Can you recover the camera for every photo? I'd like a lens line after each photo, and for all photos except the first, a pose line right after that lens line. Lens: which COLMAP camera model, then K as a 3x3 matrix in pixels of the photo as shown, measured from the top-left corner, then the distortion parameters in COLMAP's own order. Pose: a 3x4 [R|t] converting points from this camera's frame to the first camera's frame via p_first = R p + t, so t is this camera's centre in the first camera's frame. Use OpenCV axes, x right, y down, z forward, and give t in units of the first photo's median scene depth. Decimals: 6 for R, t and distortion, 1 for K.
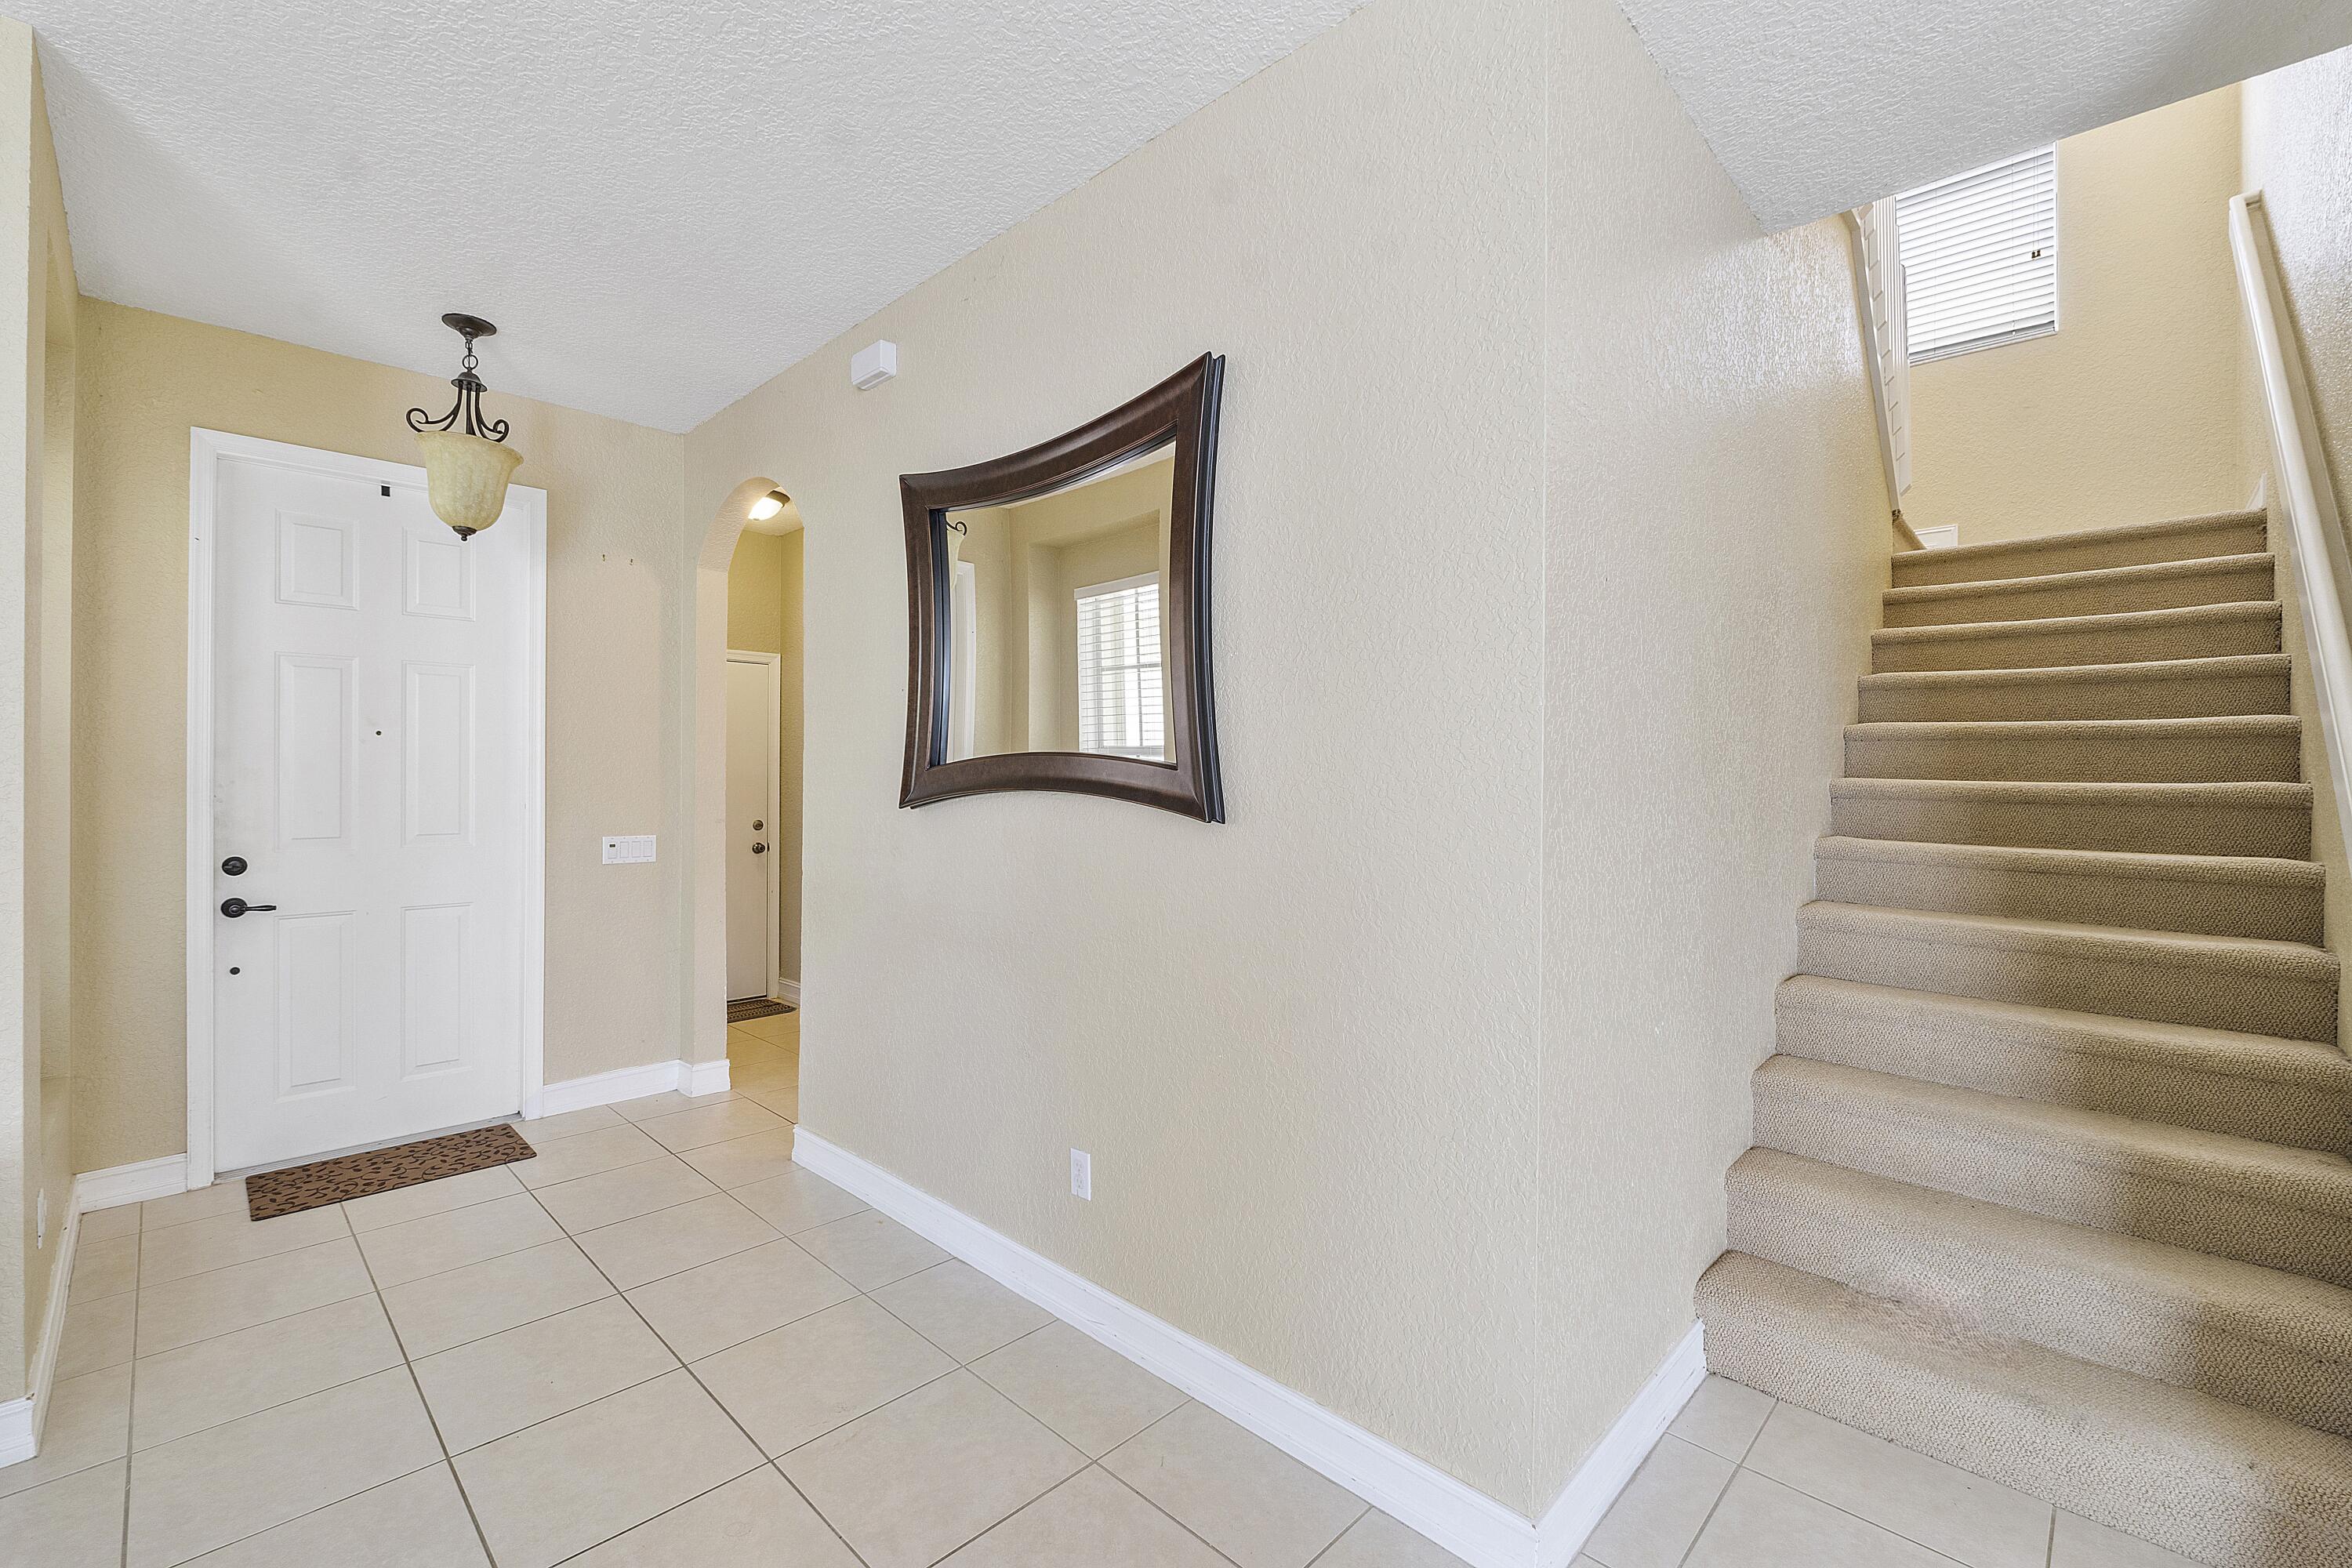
lens RADIAL K [[990.9, 0, 1150.3], [0, 990.9, 777.8], [0, 0, 1]] dist [-0.008797, 0.000452]
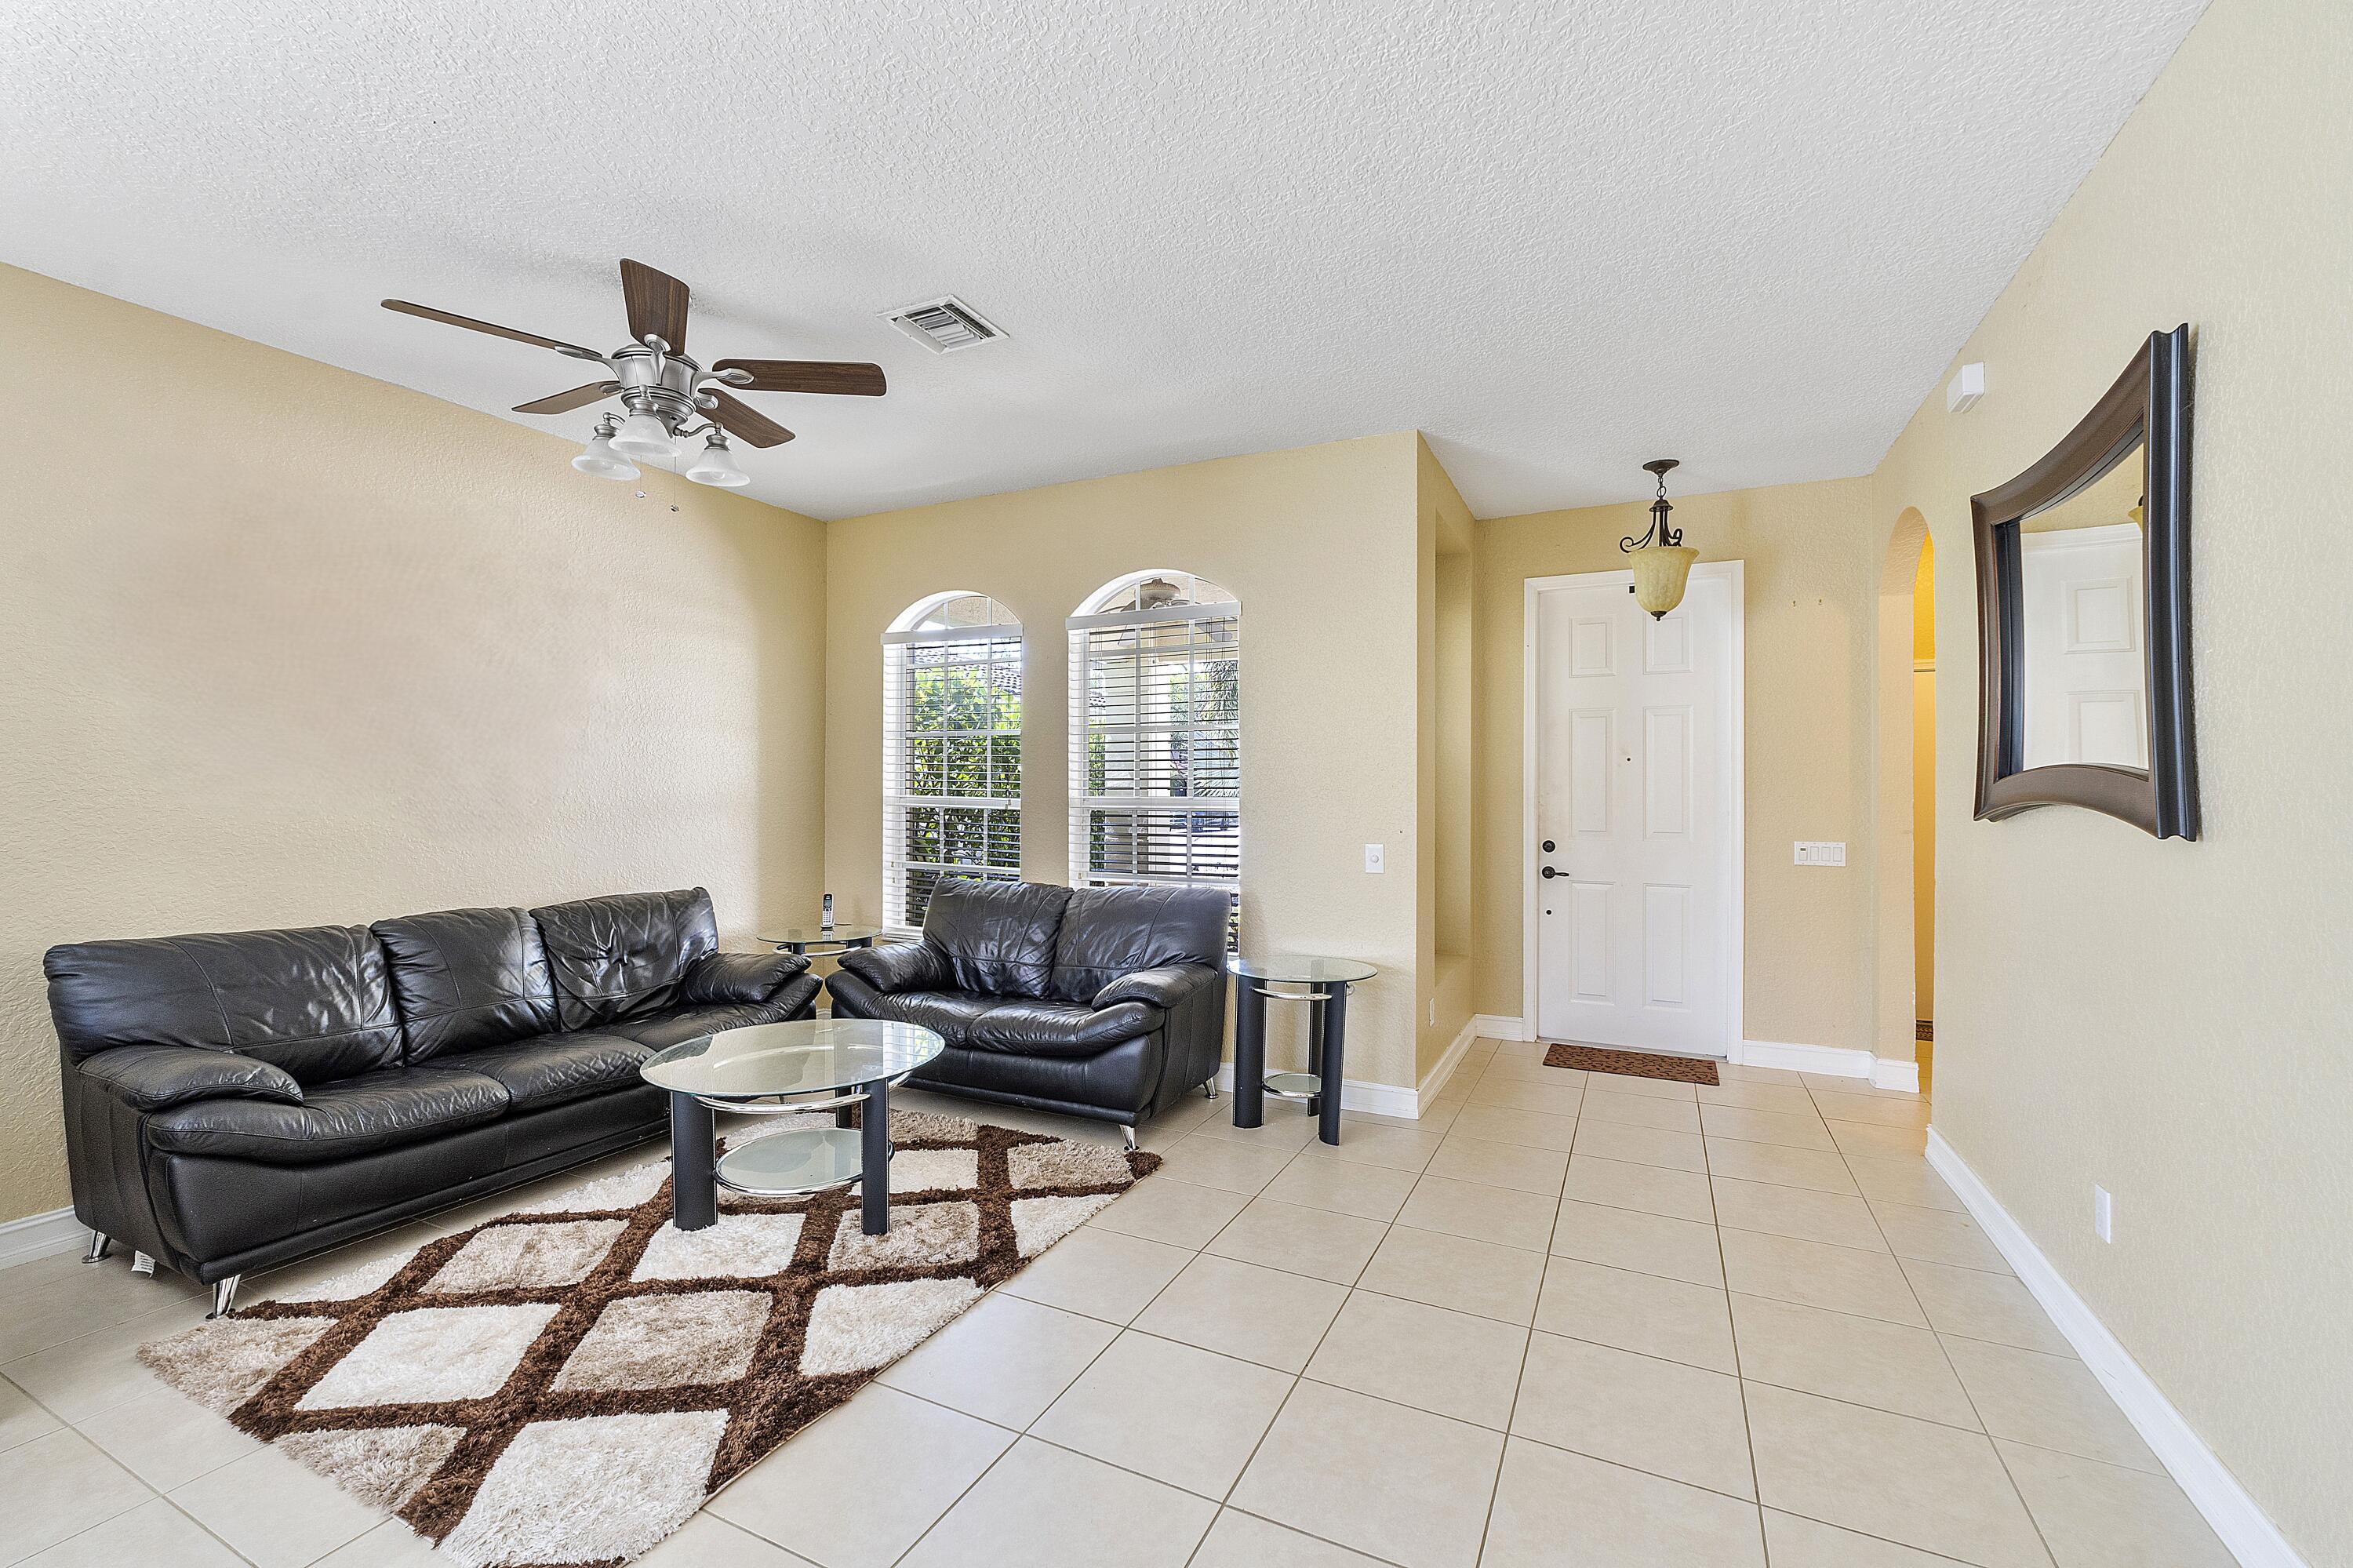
lens RADIAL K [[991.4, 0, 1150.8], [0, 991.4, 777.8], [0, 0, 1]] dist [-0.008797, 0.000452]
pose [[0.309782, -0.011782, -0.950735, 0.404871], [-0.002683, 0.999908, -0.013265, 0.002073], [0.950804, 0.006660, 0.309722, -0.112243]]
